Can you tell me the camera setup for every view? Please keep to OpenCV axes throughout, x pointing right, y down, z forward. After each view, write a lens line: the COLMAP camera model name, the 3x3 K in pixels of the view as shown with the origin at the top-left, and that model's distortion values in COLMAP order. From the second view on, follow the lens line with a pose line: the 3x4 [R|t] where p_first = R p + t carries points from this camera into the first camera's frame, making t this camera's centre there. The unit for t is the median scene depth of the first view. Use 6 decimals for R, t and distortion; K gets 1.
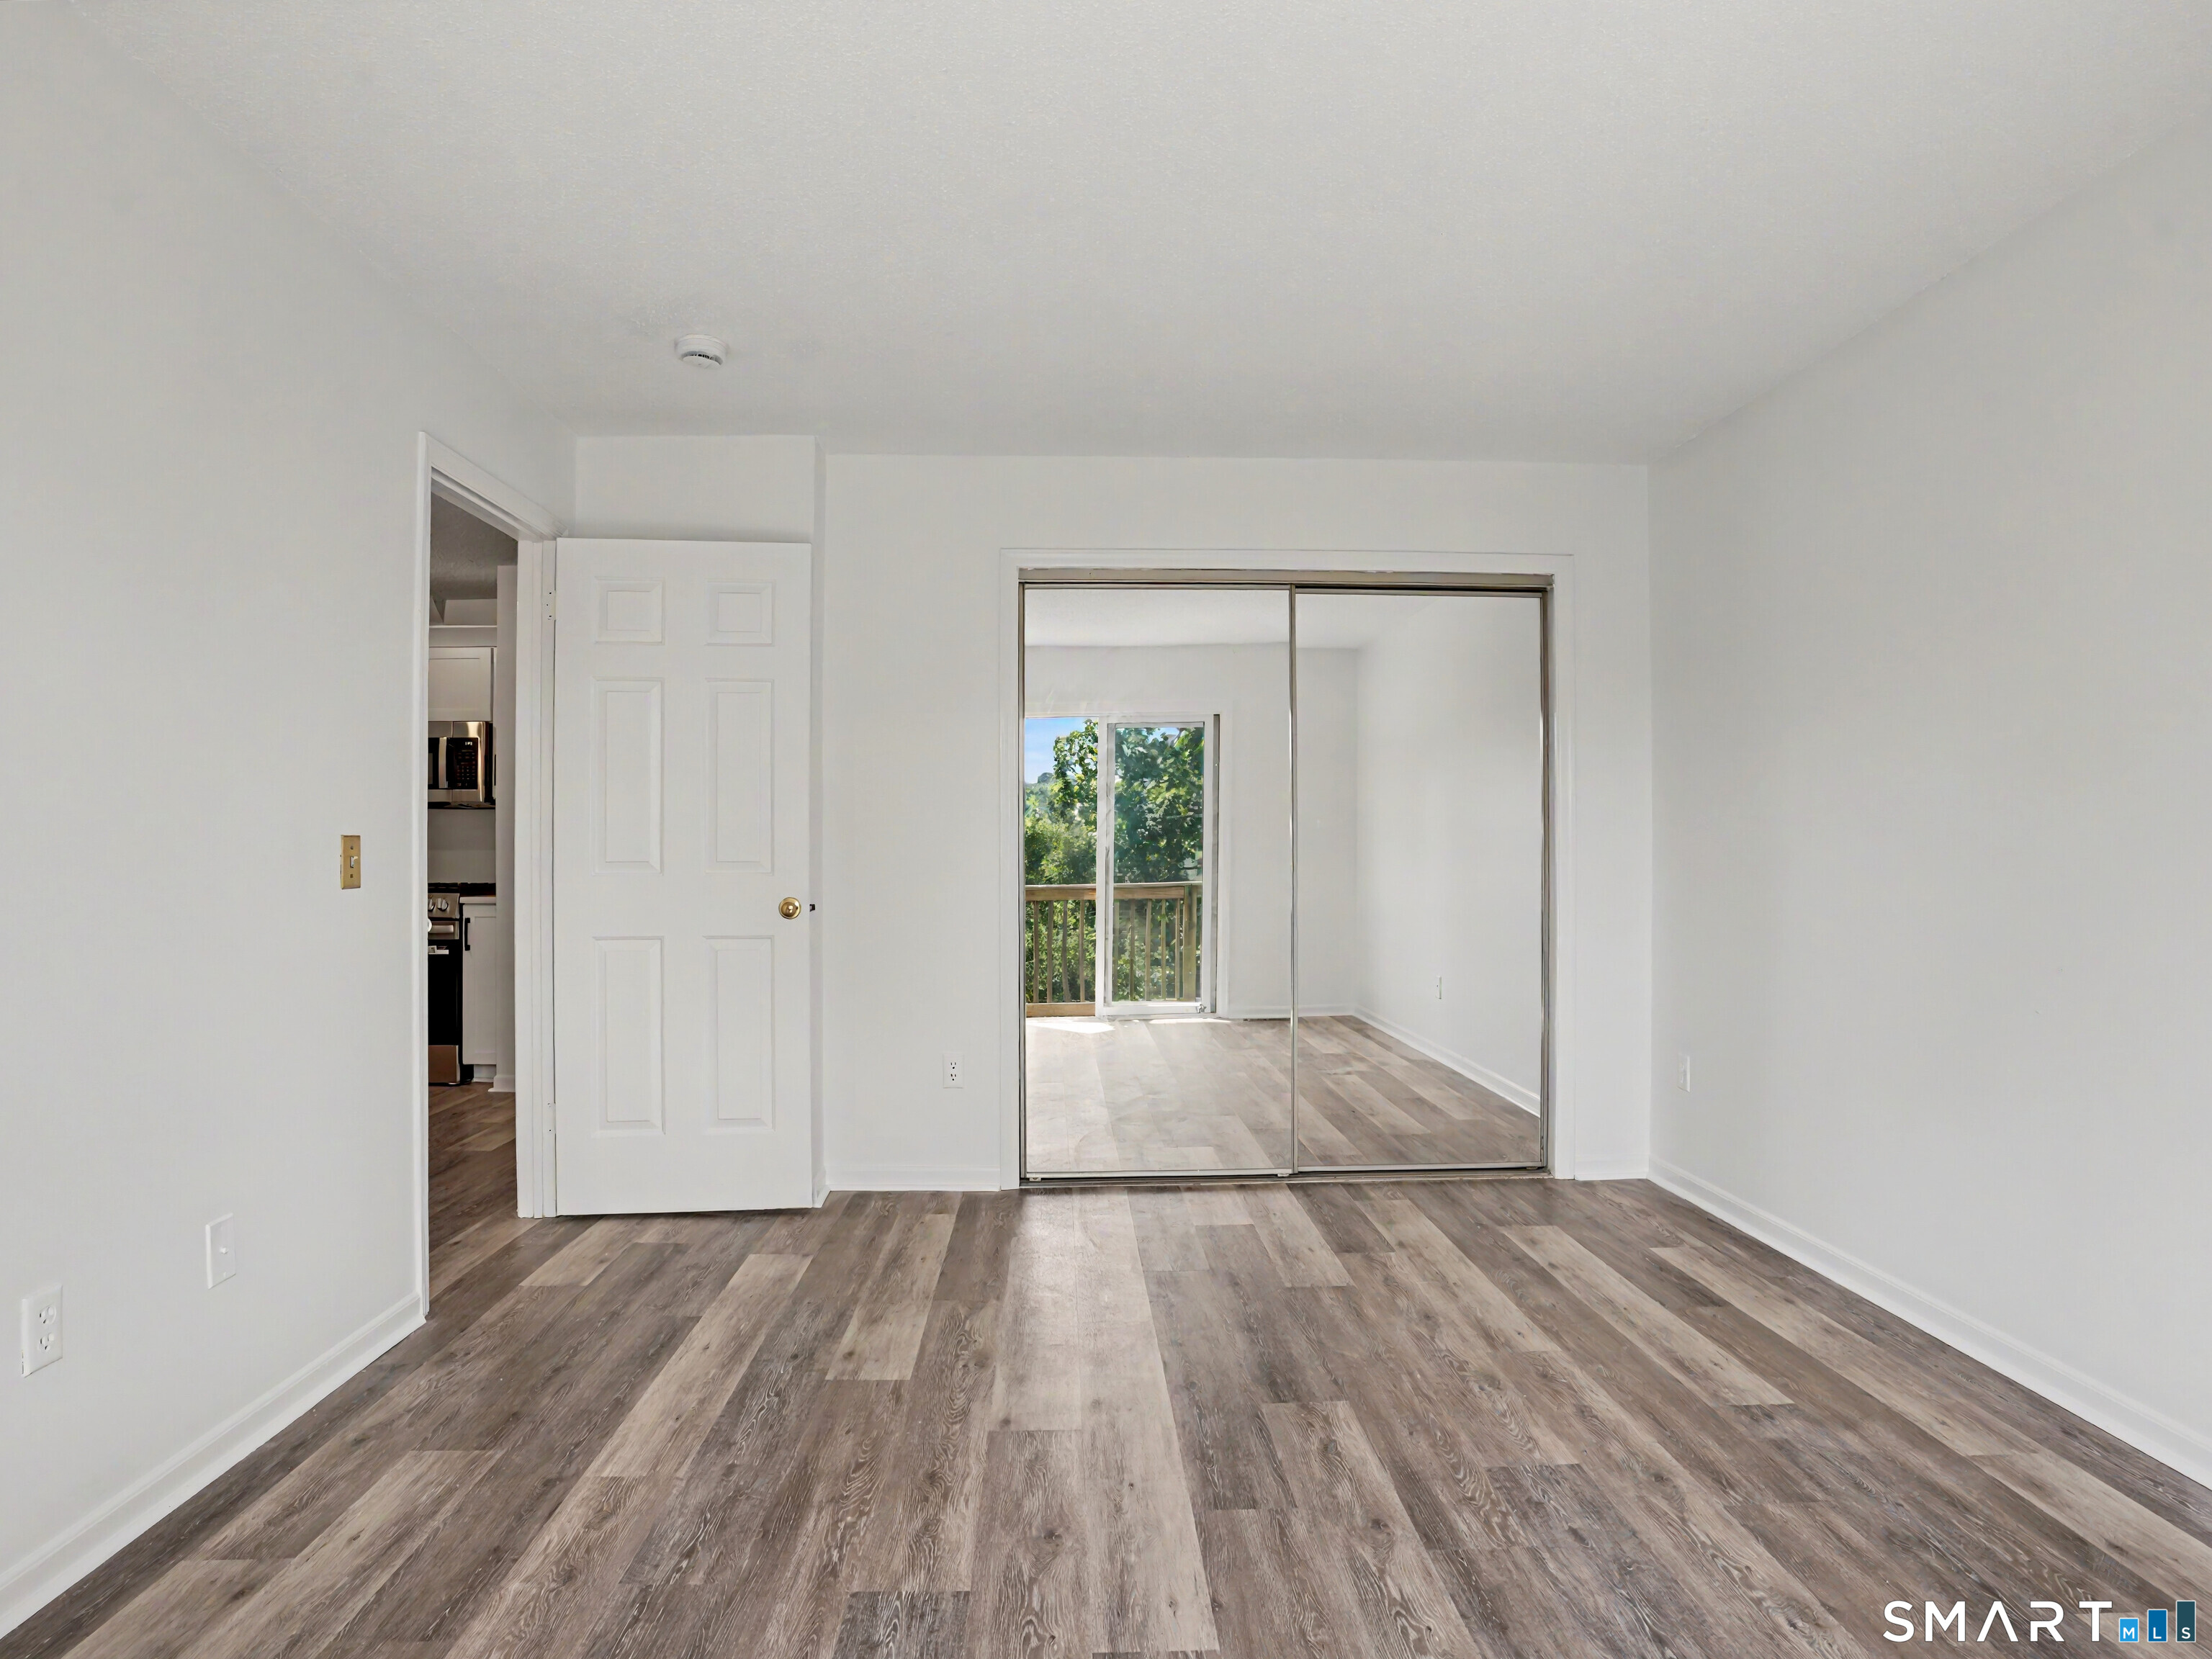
lens RADIAL K [[1232.2, 0, 1104.0], [0, 1232.2, 843.4], [0, 0, 1]] dist [-0.081411, 0.037418]
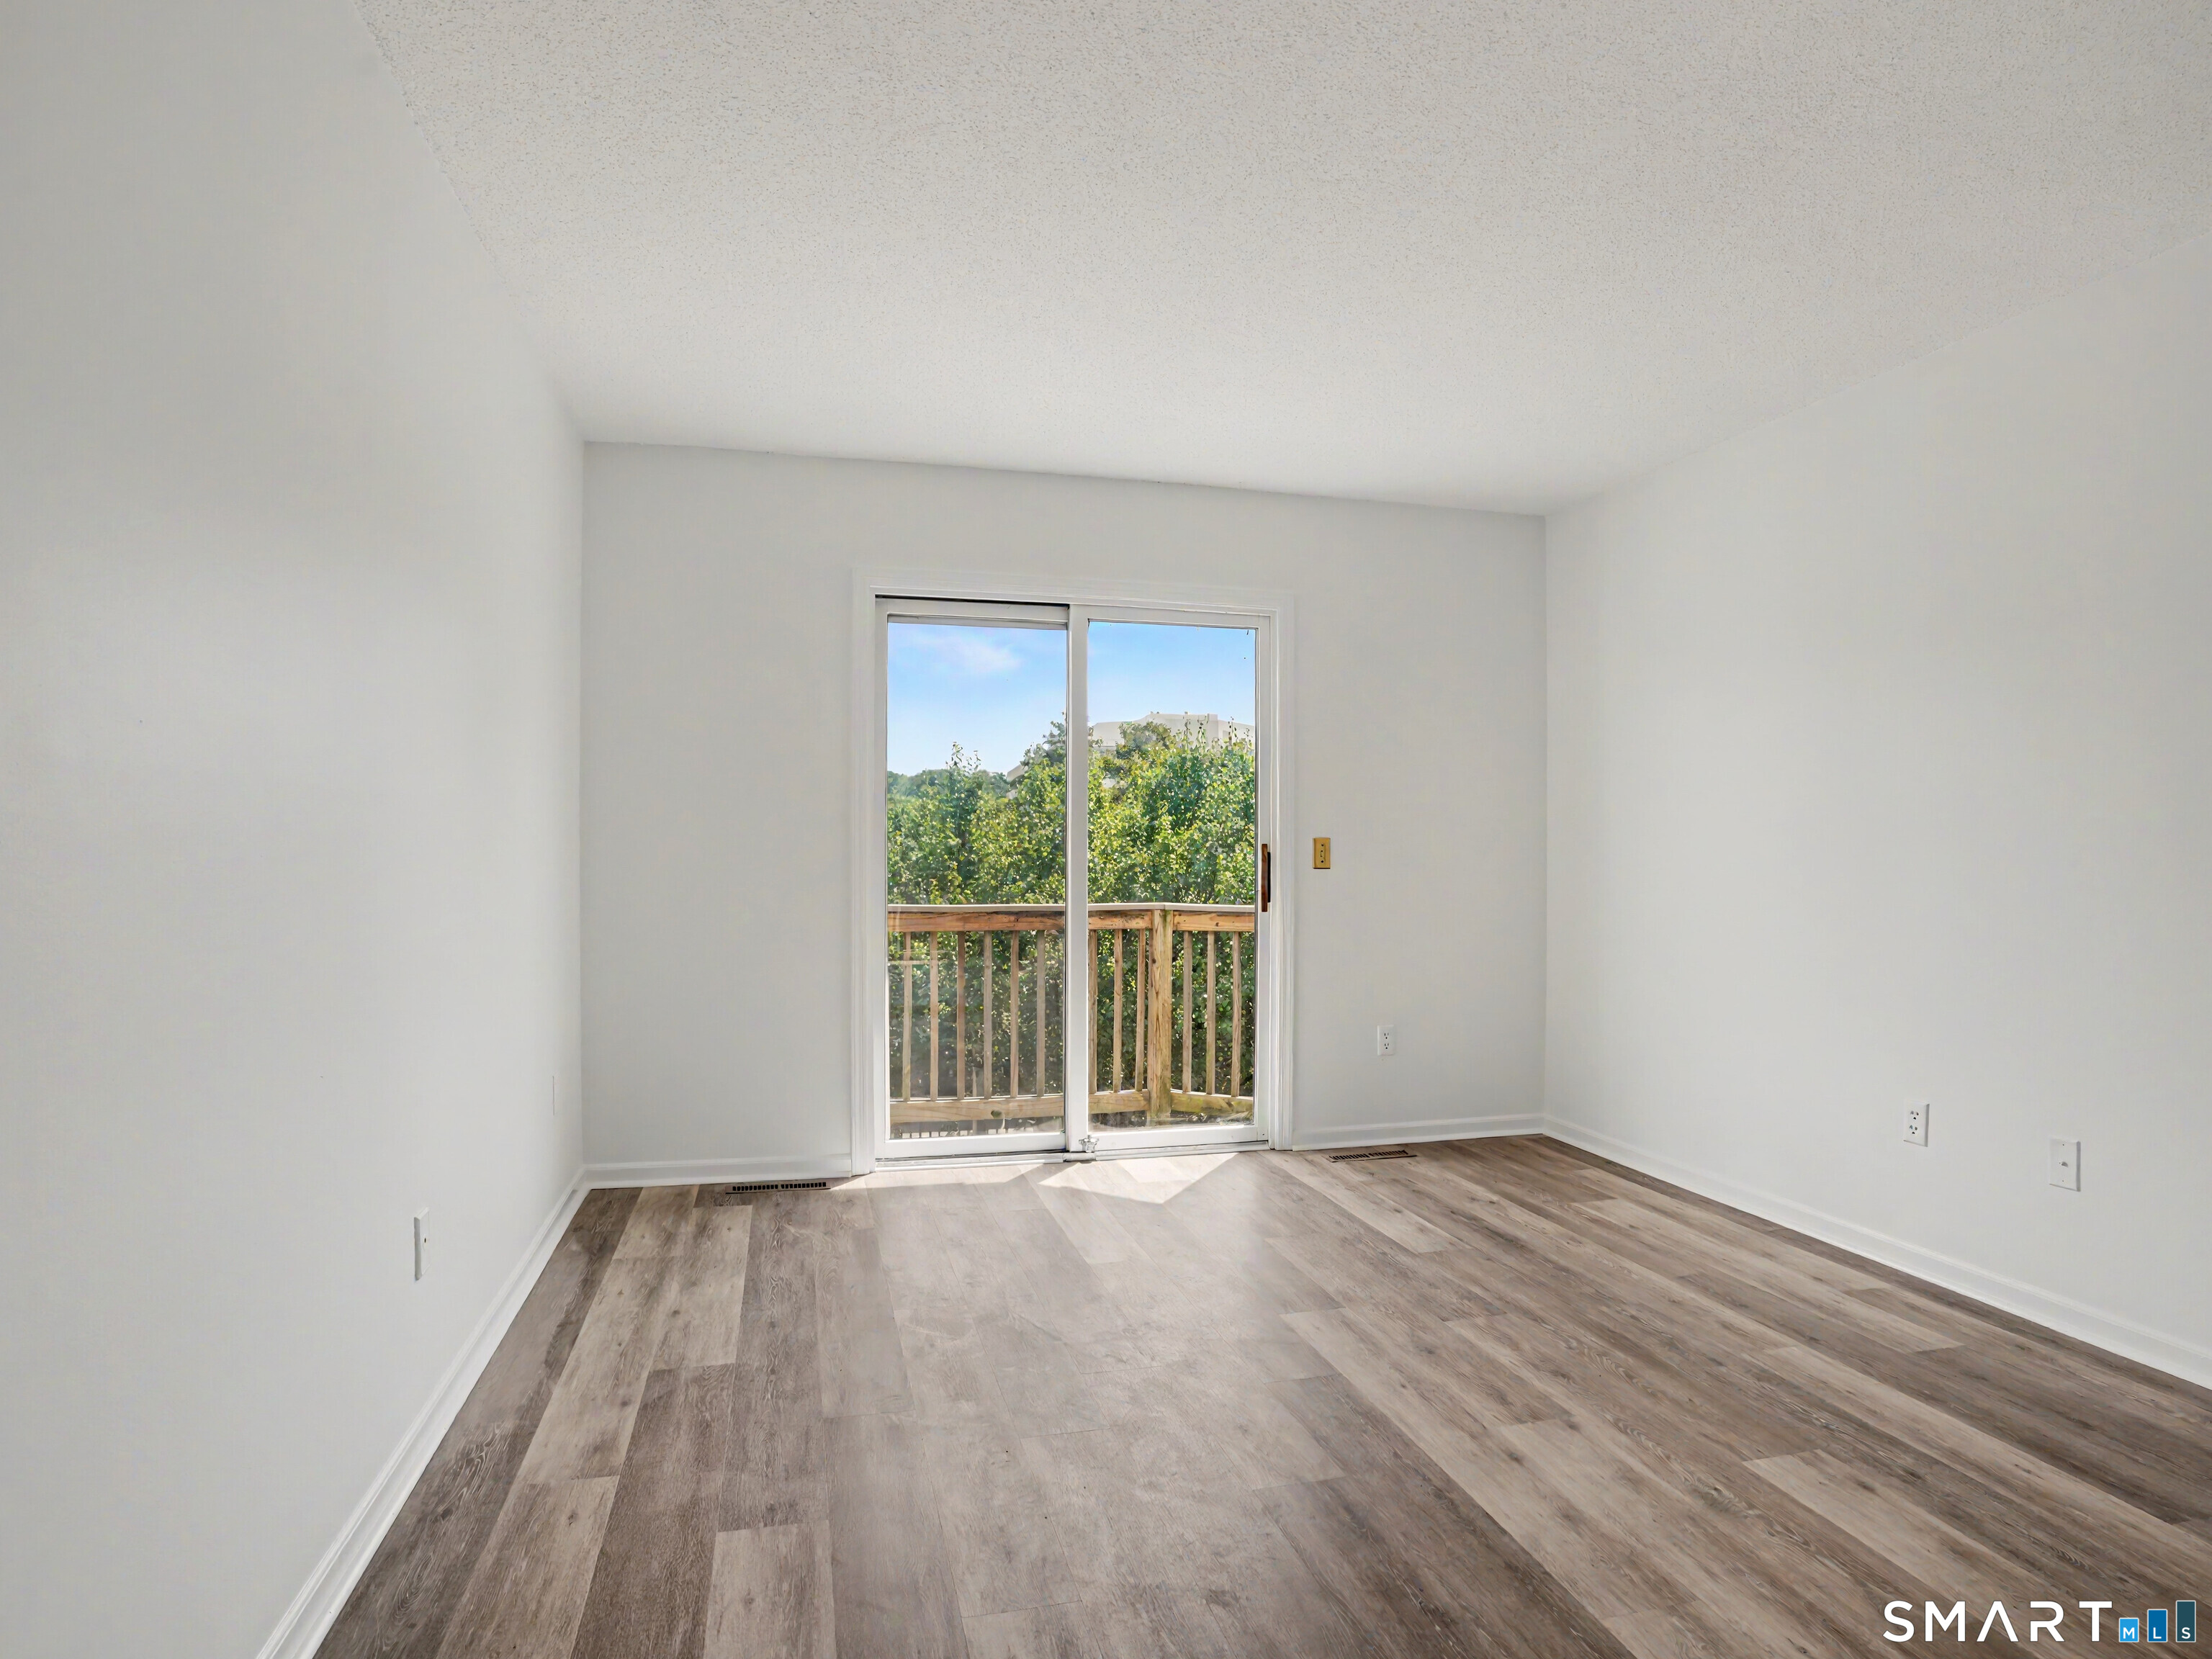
lens RADIAL K [[1232.2, 0, 1104.0], [0, 1232.2, 843.4], [0, 0, 1]] dist [-0.081411, 0.037418]
pose [[-0.977999, -0.003091, -0.208588, 0.559785], [-0.000177, 0.999902, -0.013987, 0.015149], [0.208611, -0.013642, -0.977904, 2.103892]]
